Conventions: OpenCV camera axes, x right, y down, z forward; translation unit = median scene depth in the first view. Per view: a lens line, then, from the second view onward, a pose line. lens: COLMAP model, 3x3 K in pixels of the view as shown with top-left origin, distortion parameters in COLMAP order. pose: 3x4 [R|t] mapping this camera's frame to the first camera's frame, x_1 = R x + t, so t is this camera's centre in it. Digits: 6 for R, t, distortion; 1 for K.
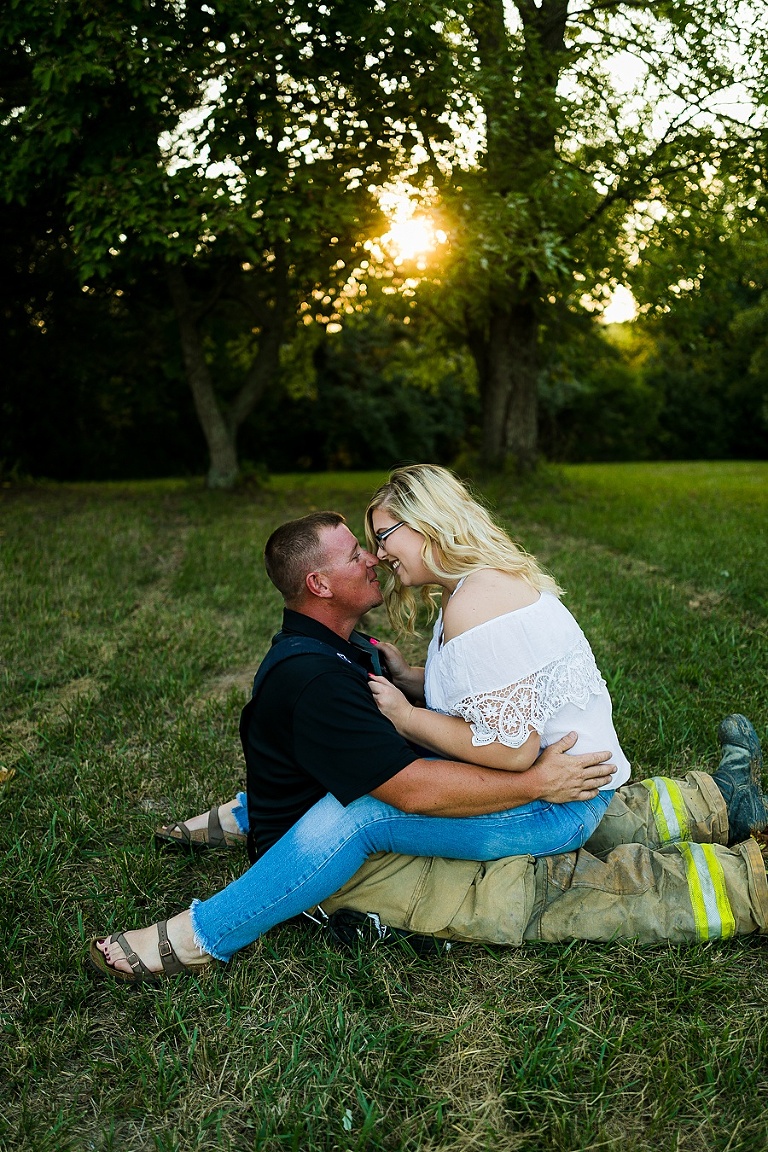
lens RADIAL K [[1136.3, 0, 358.7], [0, 1136.3, 595.5], [0, 0, 1]] dist [-0.012313, 0.019774]
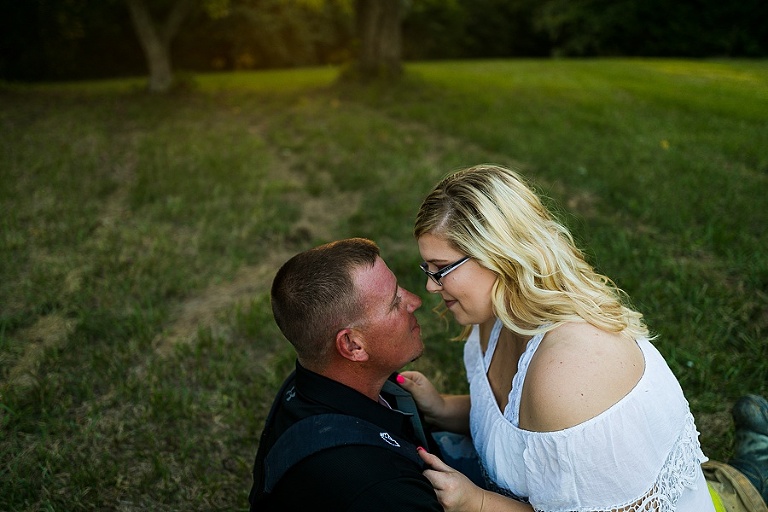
lens RADIAL K [[757.5, 0, 364.9], [0, 757.5, 279.8], [0, 0, 1]] dist [-0.012313, 0.019774]
pose [[0.989869, -0.046979, 0.133987, -0.039299], [0.023799, 0.985221, 0.169624, -0.057622], [-0.139976, -0.164717, 0.976358, 0.232932]]
